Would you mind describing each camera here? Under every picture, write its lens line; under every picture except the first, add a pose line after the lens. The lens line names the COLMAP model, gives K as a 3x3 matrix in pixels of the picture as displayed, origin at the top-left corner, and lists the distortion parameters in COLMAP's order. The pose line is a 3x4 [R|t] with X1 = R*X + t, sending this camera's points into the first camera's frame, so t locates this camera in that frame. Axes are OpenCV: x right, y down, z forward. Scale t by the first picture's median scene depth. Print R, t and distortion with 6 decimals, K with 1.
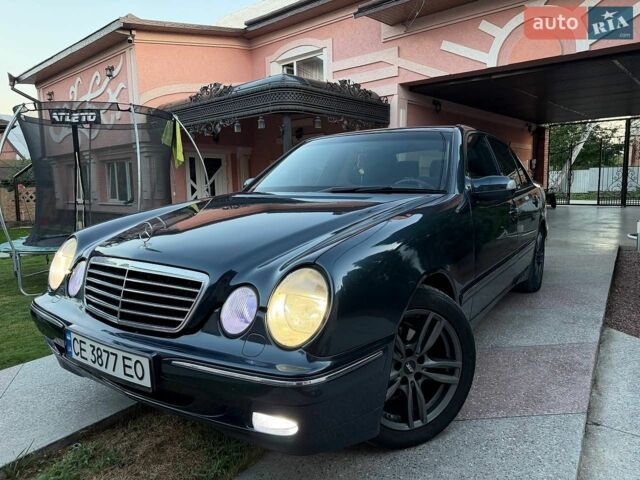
lens RADIAL K [[446.3, 0, 323.5], [0, 446.3, 243.2], [0, 0, 1]] dist [0.008578, -0.000303]
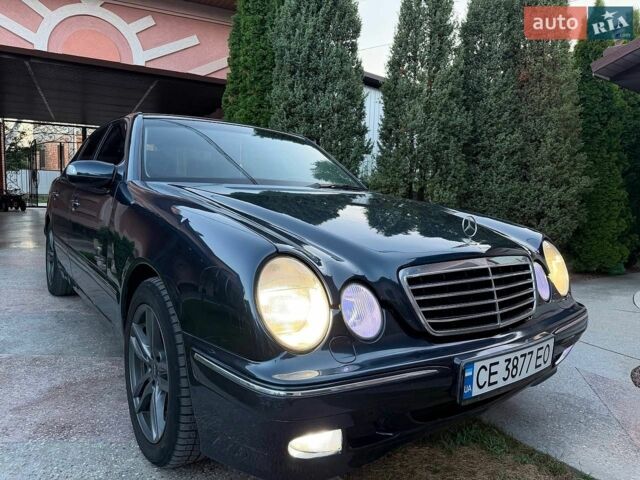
lens RADIAL K [[446.3, 0, 323.5], [0, 446.3, 243.2], [0, 0, 1]] dist [0.008578, -0.000303]
pose [[0.392141, -0.078468, 0.916553, -0.247633], [0.085384, 0.995159, 0.048667, -0.010208], [-0.915934, 0.059175, 0.396942, 0.161252]]
